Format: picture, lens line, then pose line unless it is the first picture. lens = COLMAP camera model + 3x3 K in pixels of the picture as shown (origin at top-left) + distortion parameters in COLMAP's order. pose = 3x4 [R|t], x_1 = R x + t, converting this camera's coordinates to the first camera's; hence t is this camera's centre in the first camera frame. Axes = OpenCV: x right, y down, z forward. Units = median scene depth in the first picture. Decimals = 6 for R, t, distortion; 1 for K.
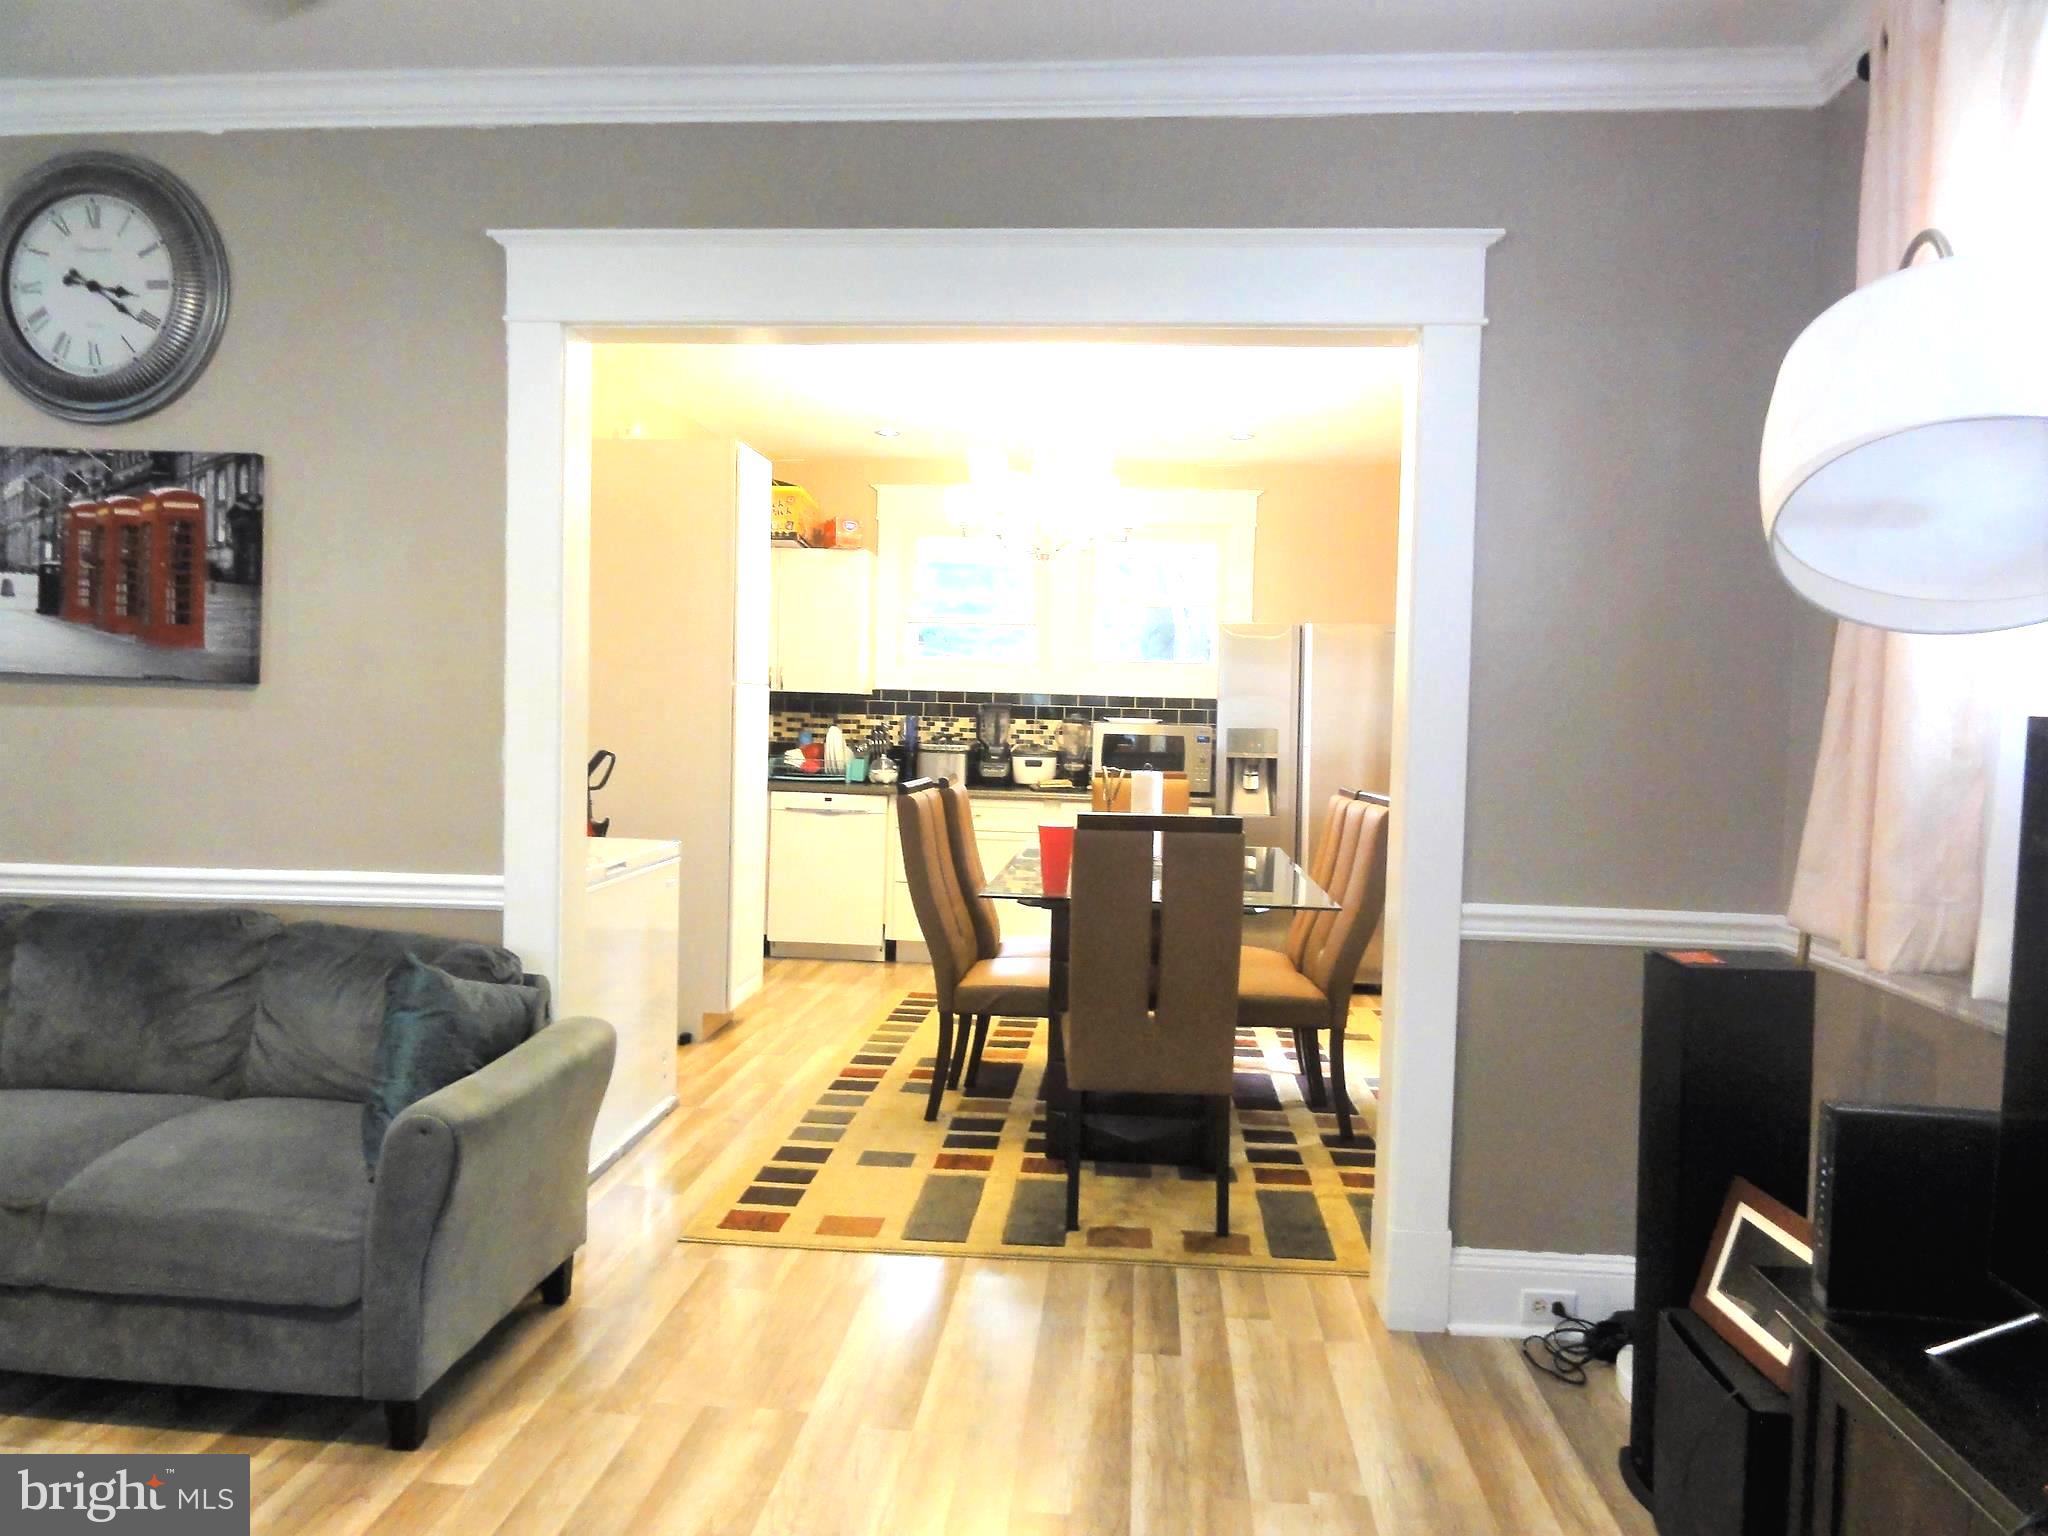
lens RADIAL K [[1461.3, 0, 1026.3], [0, 1461.3, 755.4], [0, 0, 1]] dist [-0.004148, 0.001455]
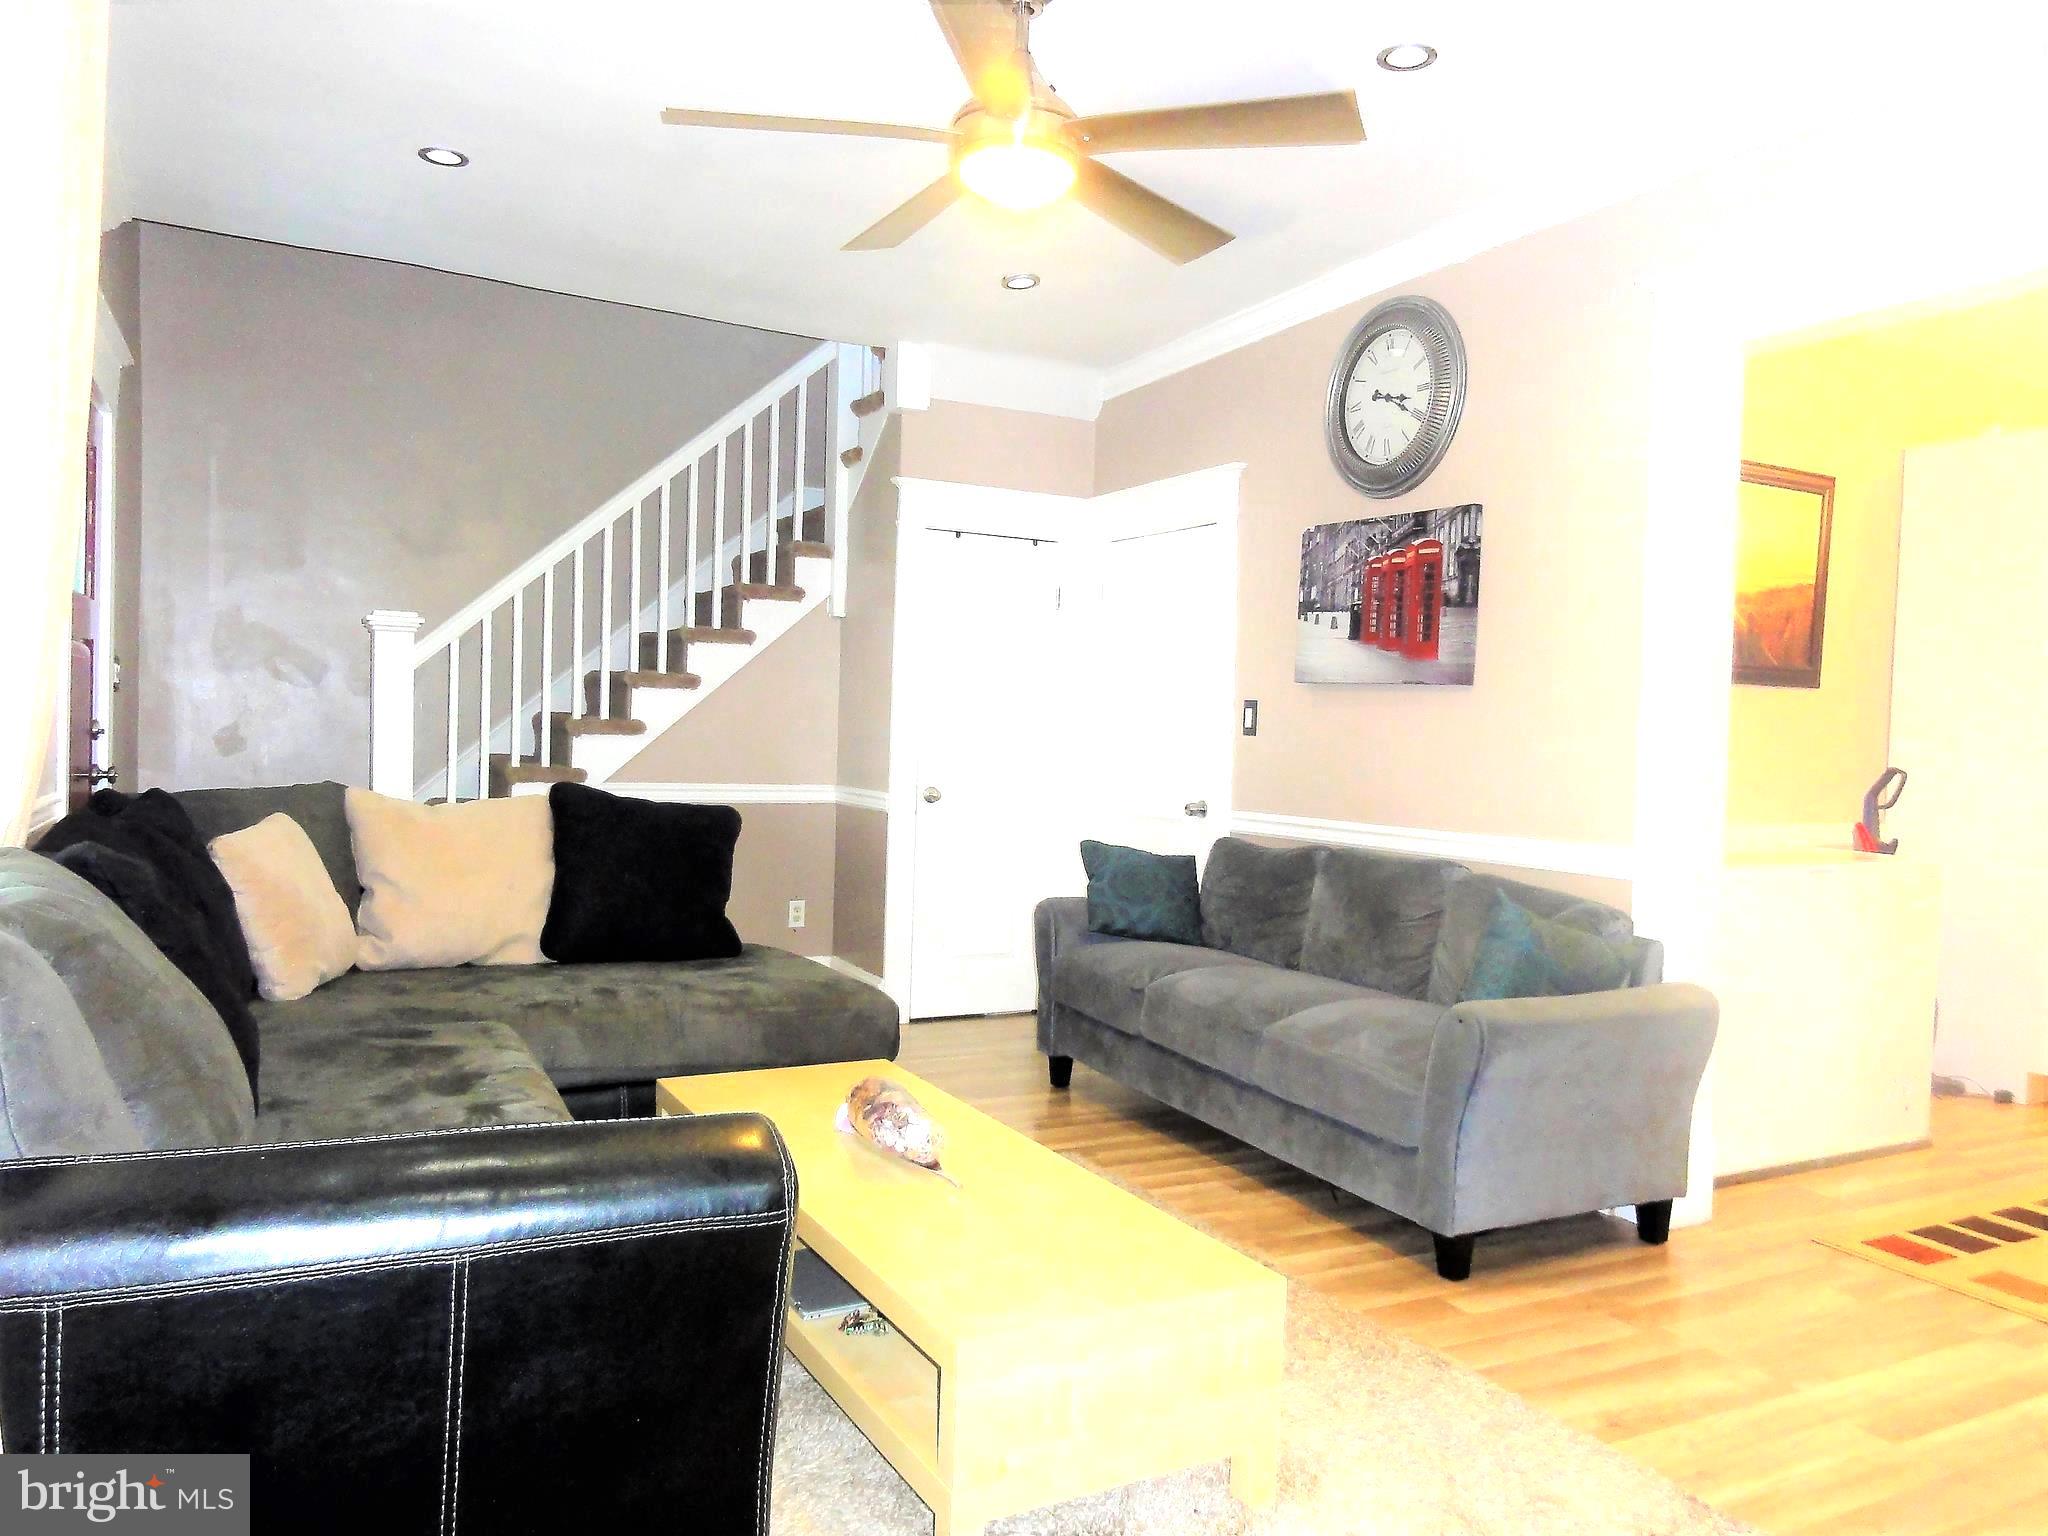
lens RADIAL K [[1461.3, 0, 1014.1], [0, 1461.3, 764.7], [0, 0, 1]] dist [-0.004148, 0.001455]
pose [[0.526177, 0.015678, -0.850231, 0.341018], [-0.053056, 0.998487, -0.014423, 0.058848], [0.848719, 0.052699, 0.526212, 0.004839]]
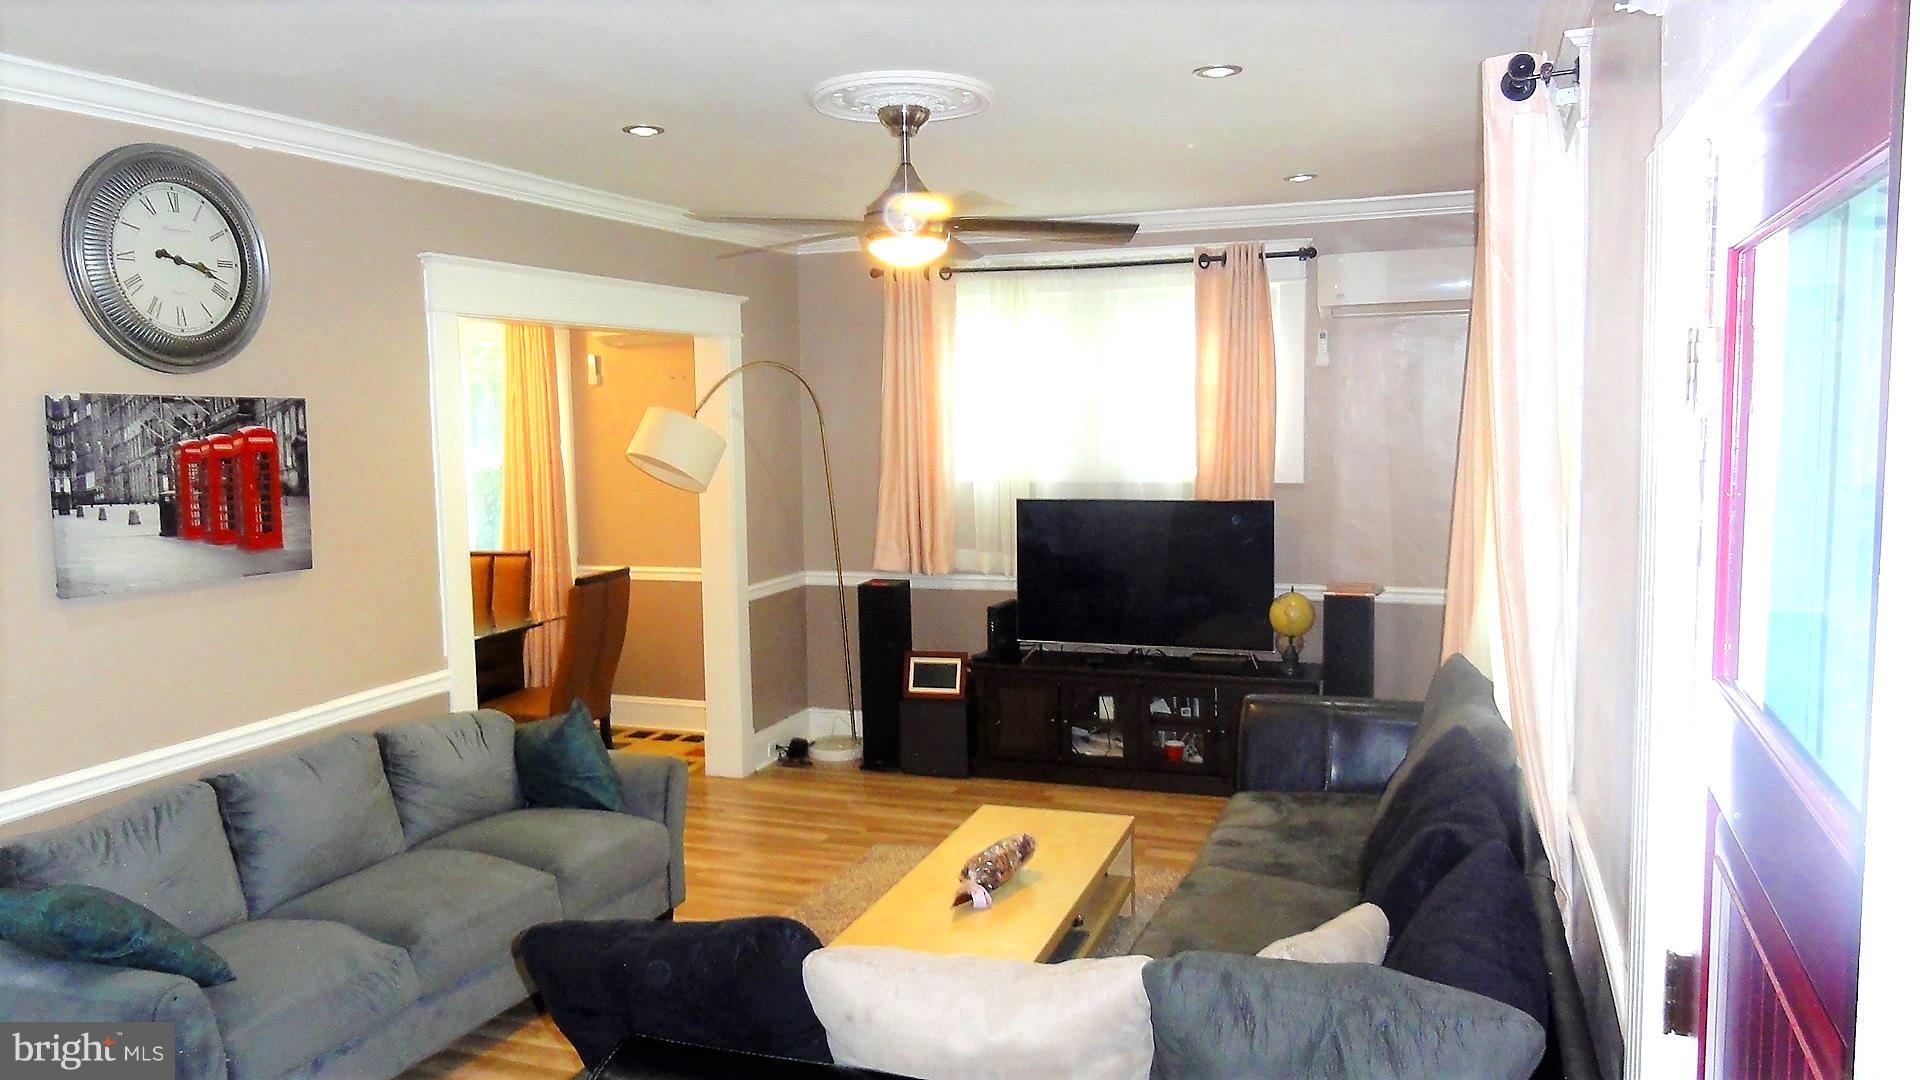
lens RADIAL K [[1351.5, 0, 949.6], [0, 1351.5, 536.6], [0, 0, 1]] dist [0.000601, 0.000475]
pose [[0.271270, -0.118653, 0.955162, -1.557297], [0.065428, 0.992350, 0.104690, -0.171320], [-0.960277, 0.034095, 0.276958, 0.091160]]
